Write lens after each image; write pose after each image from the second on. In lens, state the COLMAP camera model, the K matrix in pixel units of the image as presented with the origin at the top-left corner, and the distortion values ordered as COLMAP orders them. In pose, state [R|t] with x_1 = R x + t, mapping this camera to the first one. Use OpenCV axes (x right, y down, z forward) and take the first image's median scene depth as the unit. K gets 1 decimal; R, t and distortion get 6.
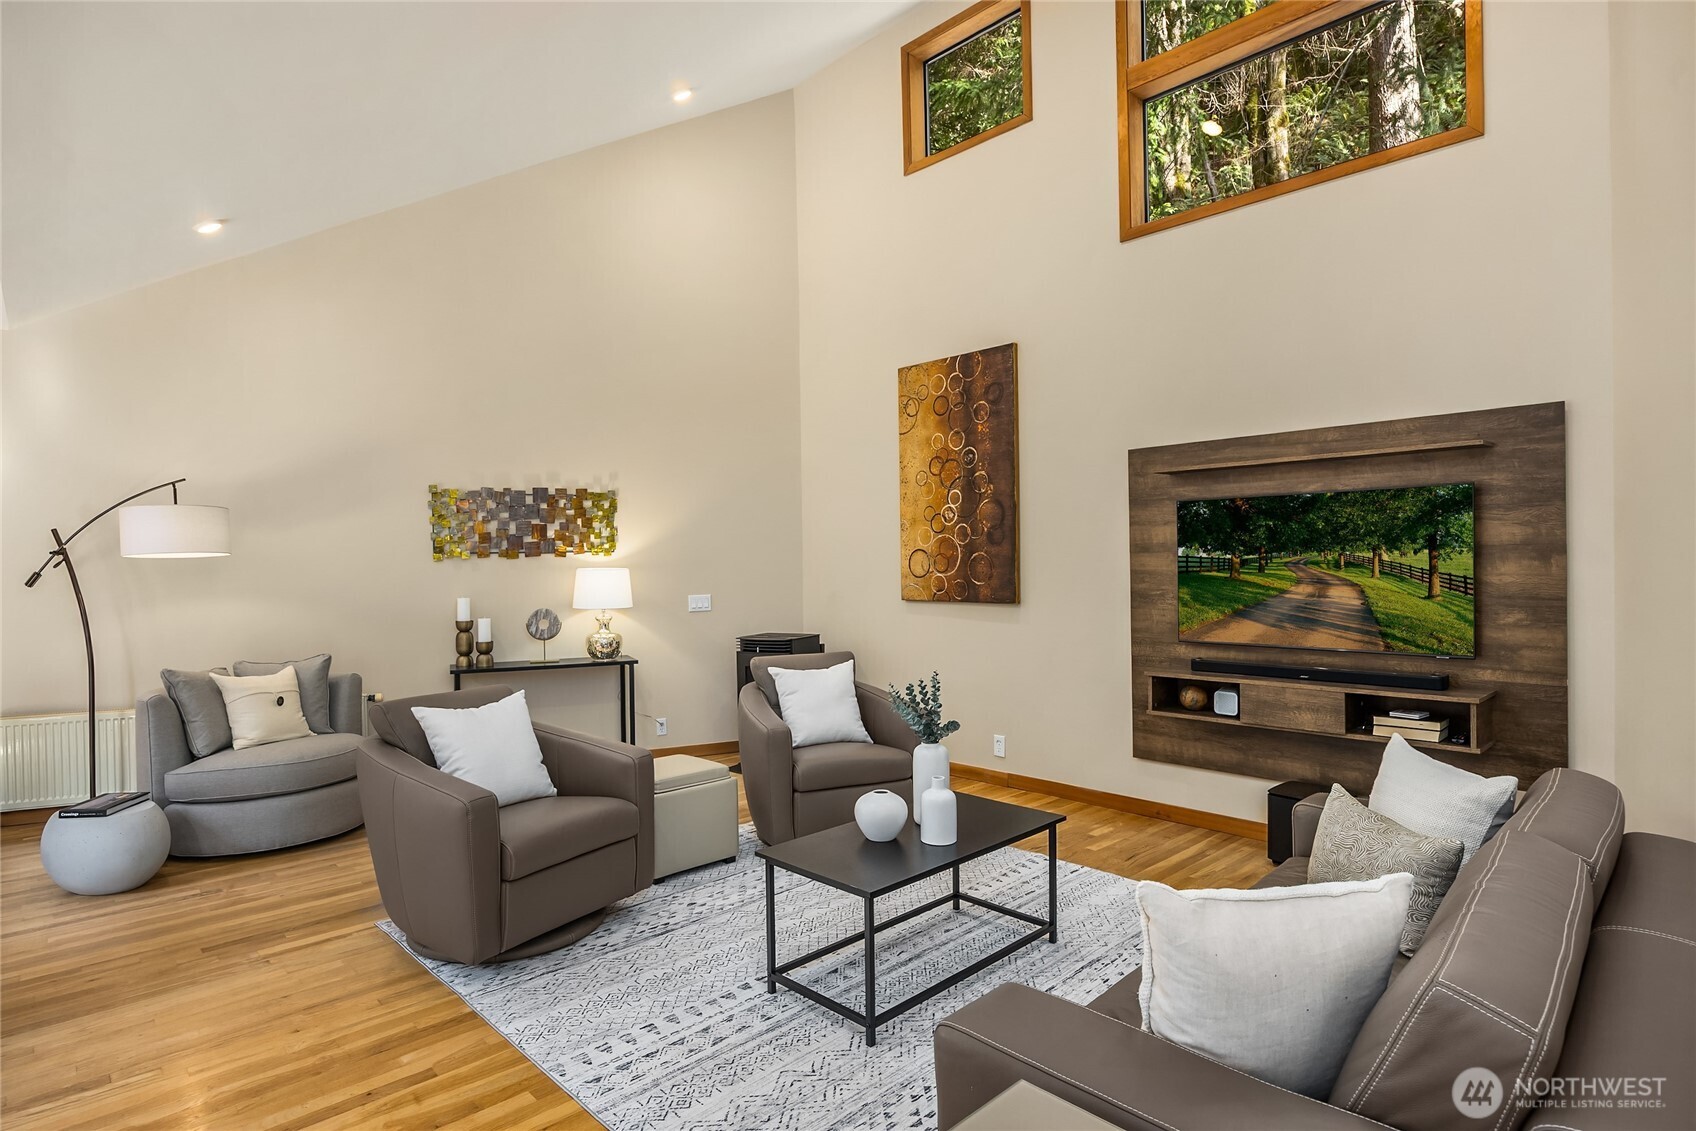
lens RADIAL K [[896.1, 0, 839.9], [0, 896.1, 571.2], [0, 0, 1]] dist [-0.004256, -0.002197]
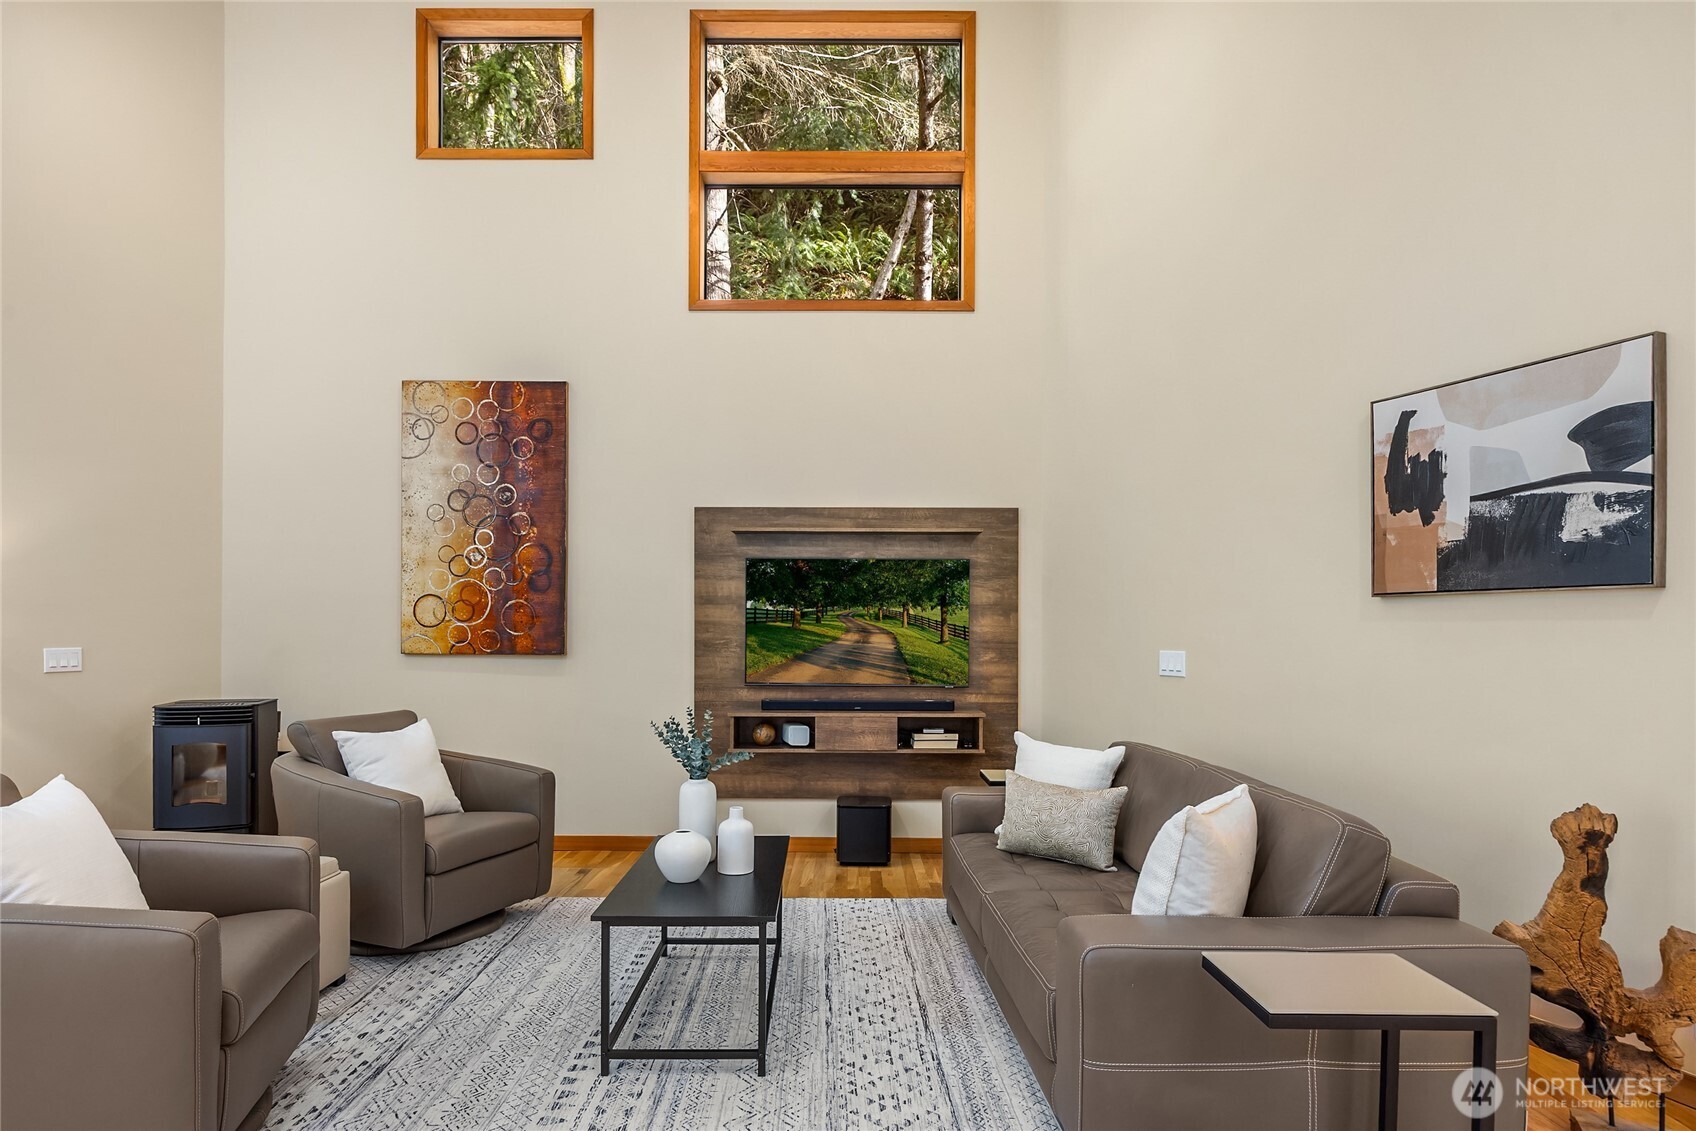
lens RADIAL K [[919.3, 0, 845.3], [0, 919.3, 631.8], [0, 0, 1]] dist [0.000640, -0.001706]
pose [[0.683759, 0.019694, 0.729442, -0.371233], [-0.006554, 0.999761, -0.020849, 0.036014], [-0.729679, 0.009475, 0.683725, 0.136058]]
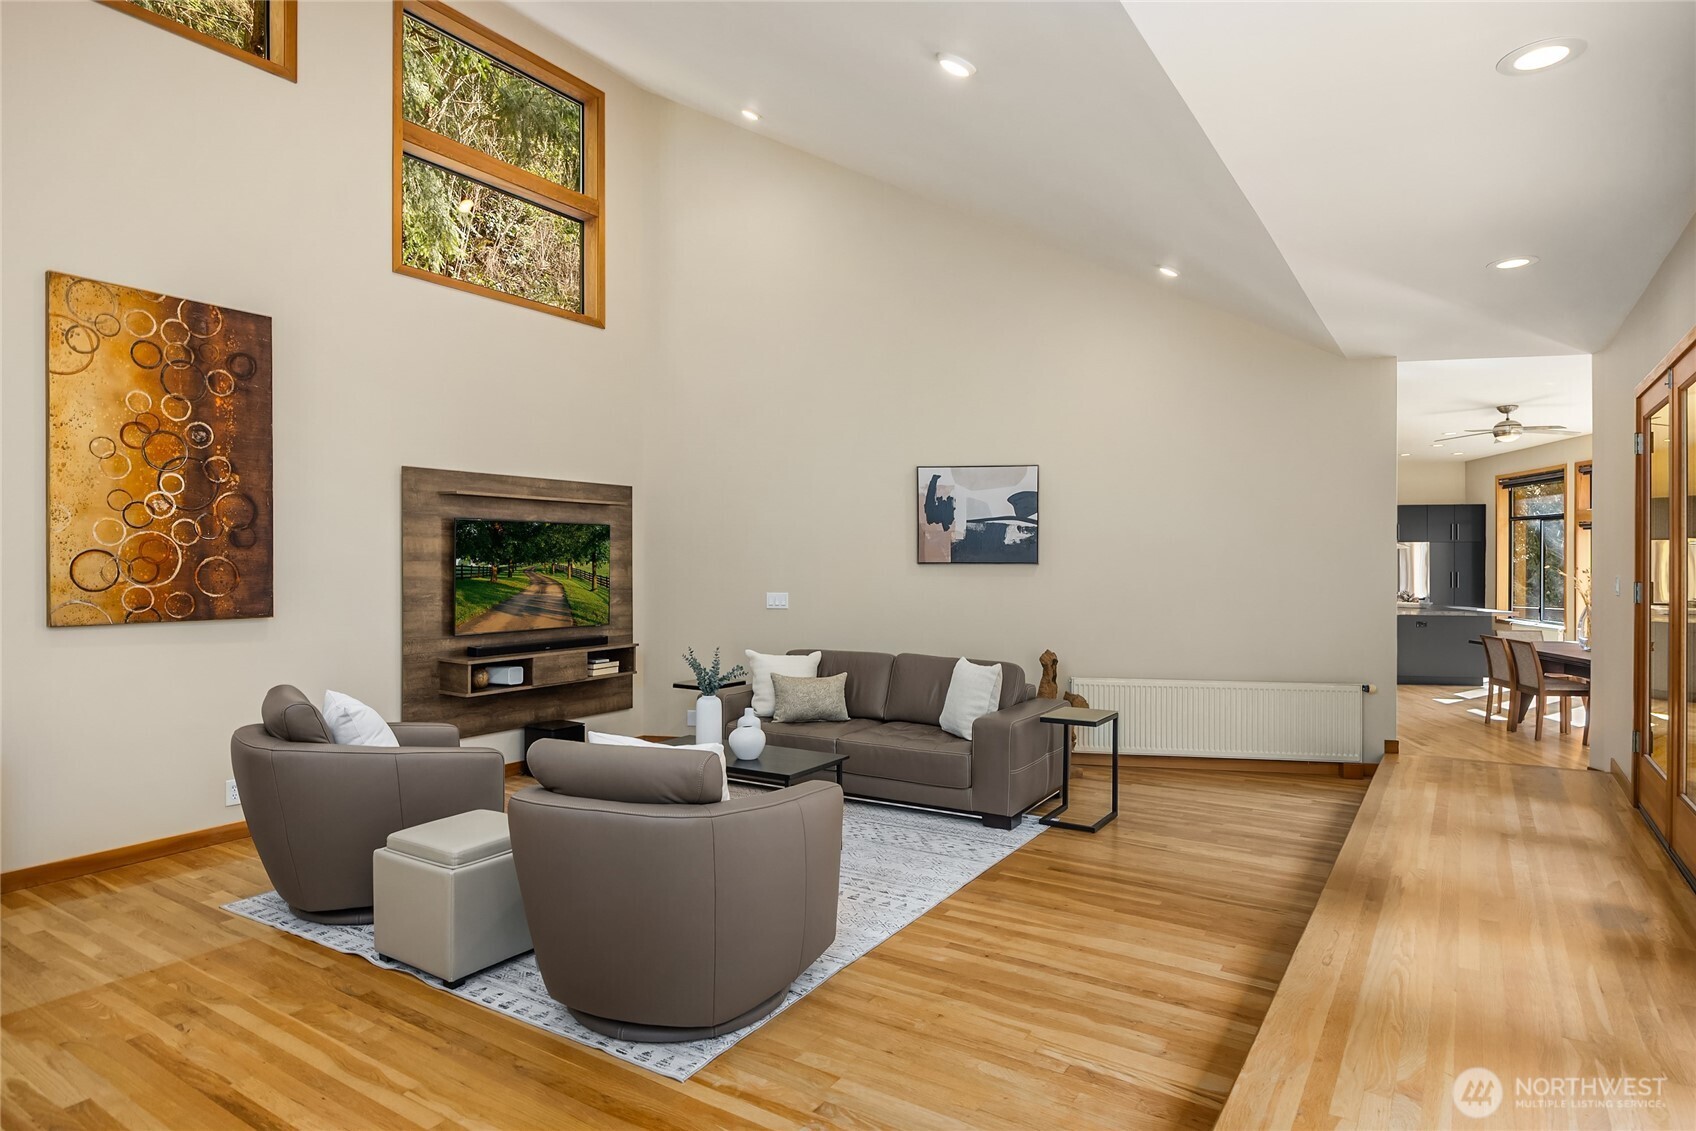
lens RADIAL K [[934.8, 0, 841.0], [0, 934.8, 564.8], [0, 0, 1]] dist [-0.005864, -0.000996]
pose [[-0.239917, 0.010162, 0.970740, -0.969724], [0.013757, 0.999880, -0.007067, -0.000150], [-0.970696, 0.011659, -0.240028, 0.809771]]
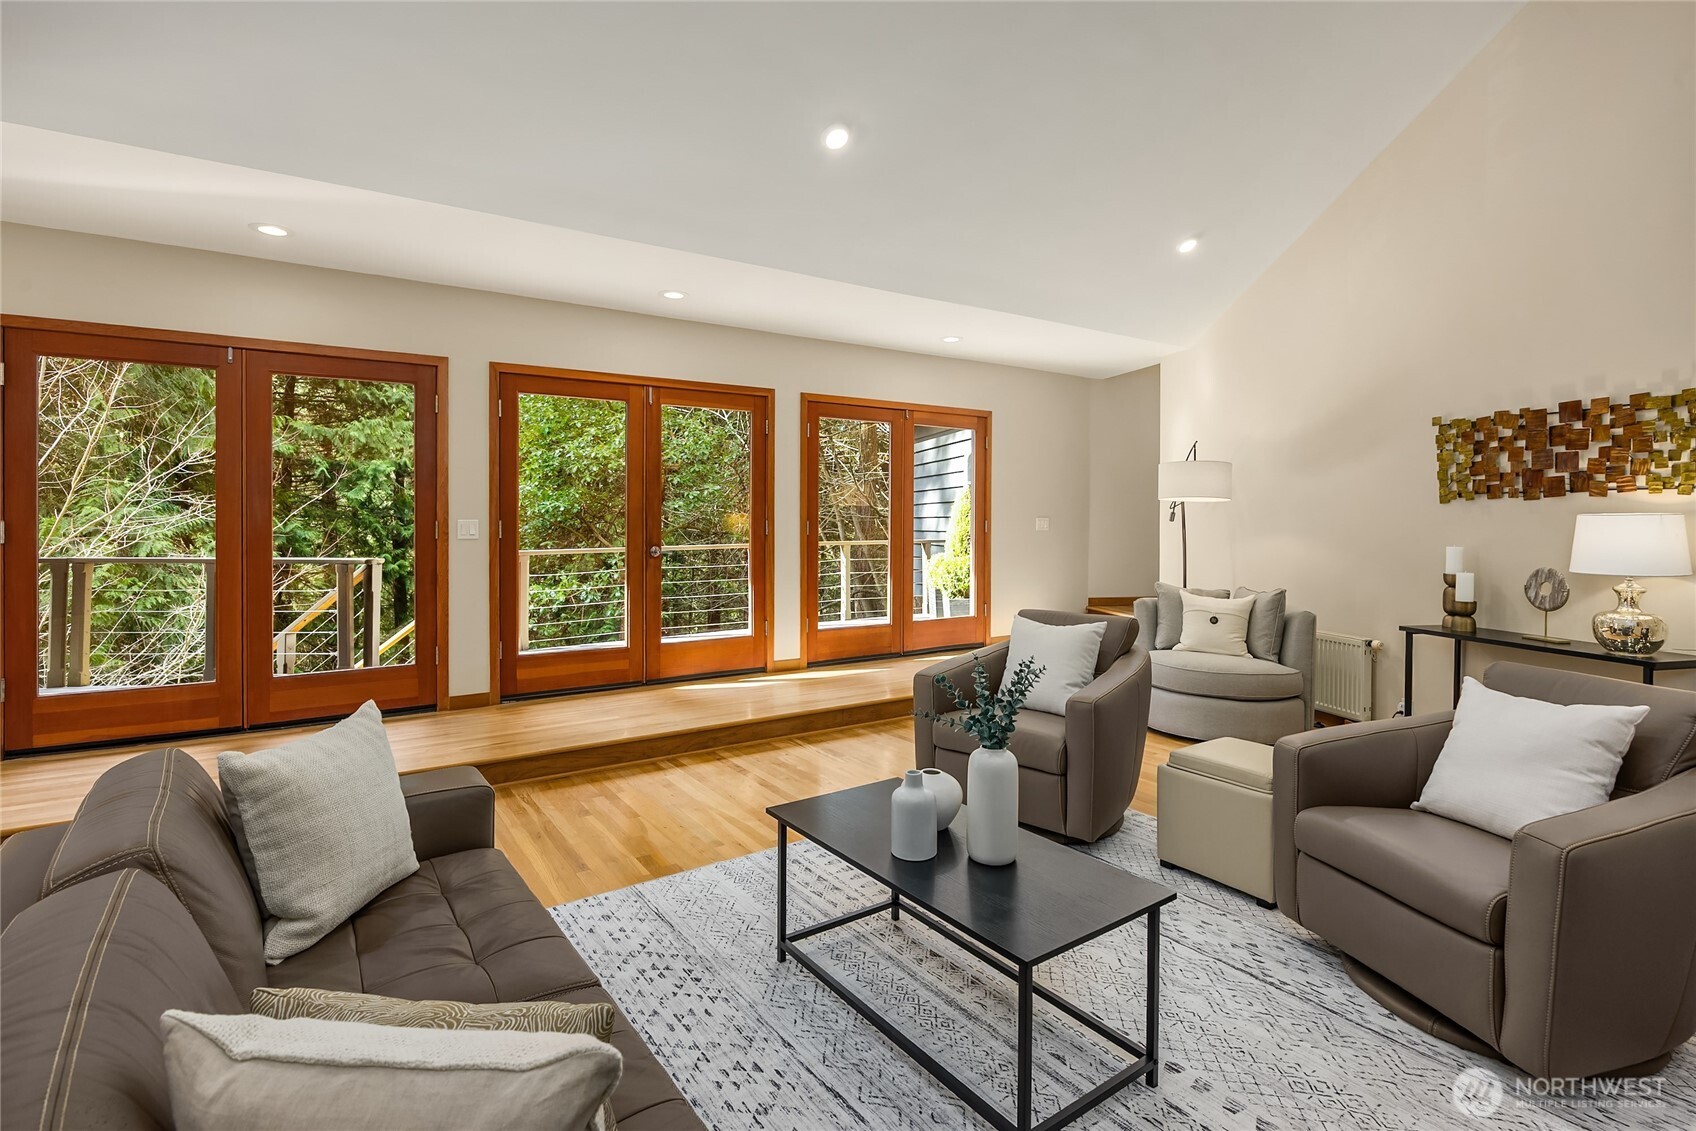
lens RADIAL K [[810.3, 0, 832.5], [0, 810.3, 522.9], [0, 0, 1]] dist [0.000162, -0.000116]
pose [[-0.167751, 0.020446, -0.985617, 0.543129], [-0.012274, 0.999664, 0.022826, -0.003601], [0.985753, 0.015927, -0.167444, 0.691820]]
